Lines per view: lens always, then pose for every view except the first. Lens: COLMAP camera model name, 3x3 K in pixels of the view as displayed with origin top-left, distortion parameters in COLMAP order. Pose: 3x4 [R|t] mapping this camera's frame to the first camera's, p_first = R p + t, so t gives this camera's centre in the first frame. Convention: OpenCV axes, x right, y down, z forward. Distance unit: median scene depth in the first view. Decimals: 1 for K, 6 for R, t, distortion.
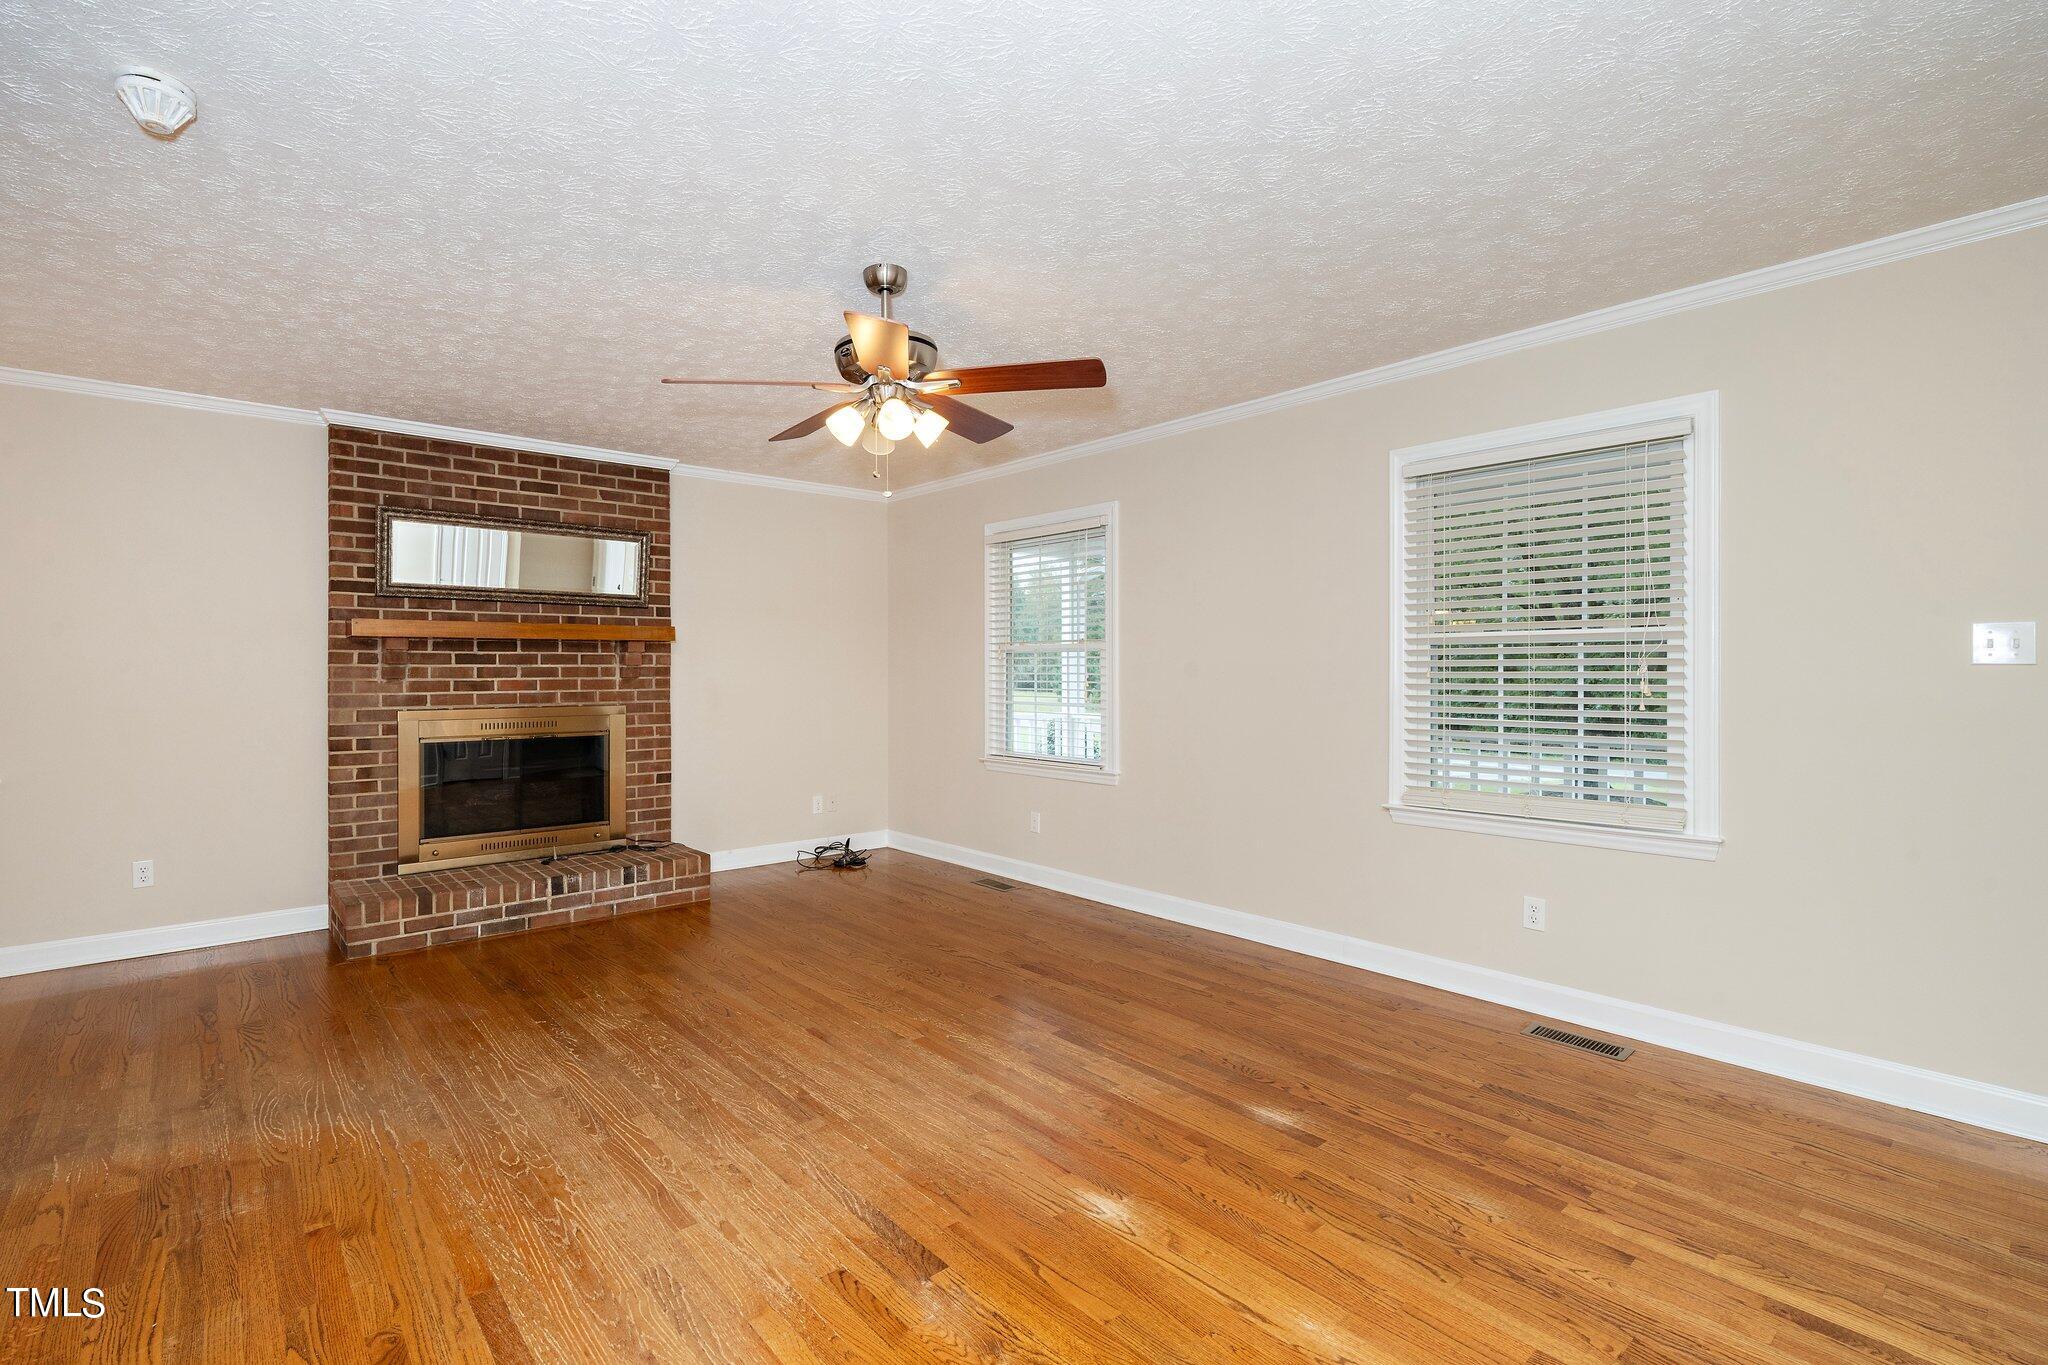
lens RADIAL K [[844.5, 0, 1024.0], [0, 844.5, 682.5], [0, 0, 1]] dist [-0.001258, -0.000123]
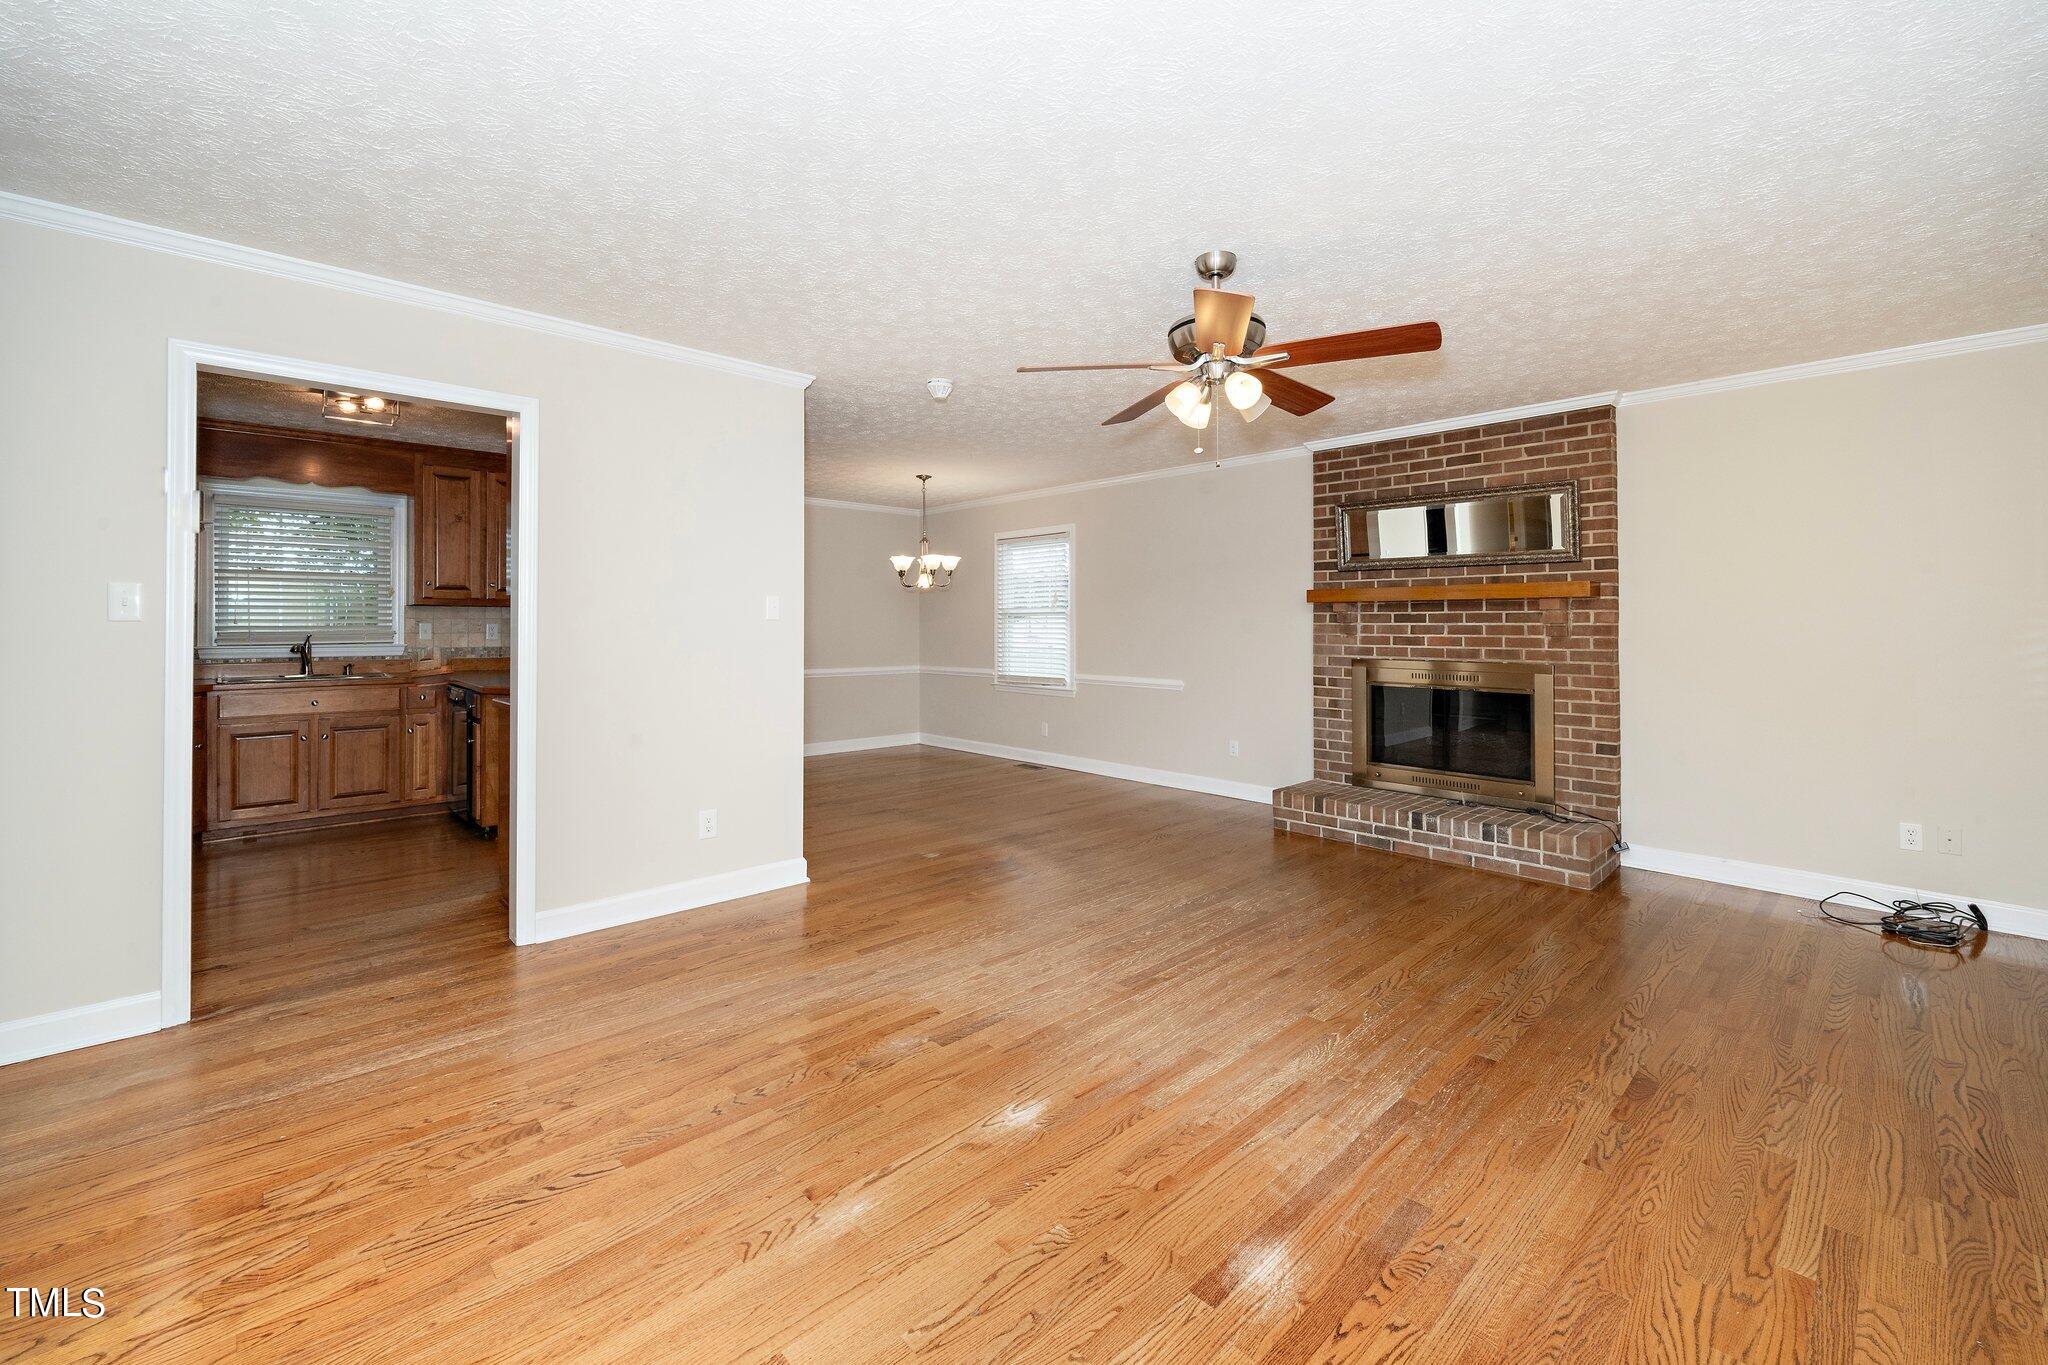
lens RADIAL K [[839.2, 0, 1024.2], [0, 839.2, 634.0], [0, 0, 1]] dist [-0.000988, -0.000059]
pose [[0.093424, 0.012030, -0.995554, 0.494096], [-0.019942, 0.999749, 0.010209, -0.007316], [0.995427, 0.018899, 0.093641, 0.370706]]
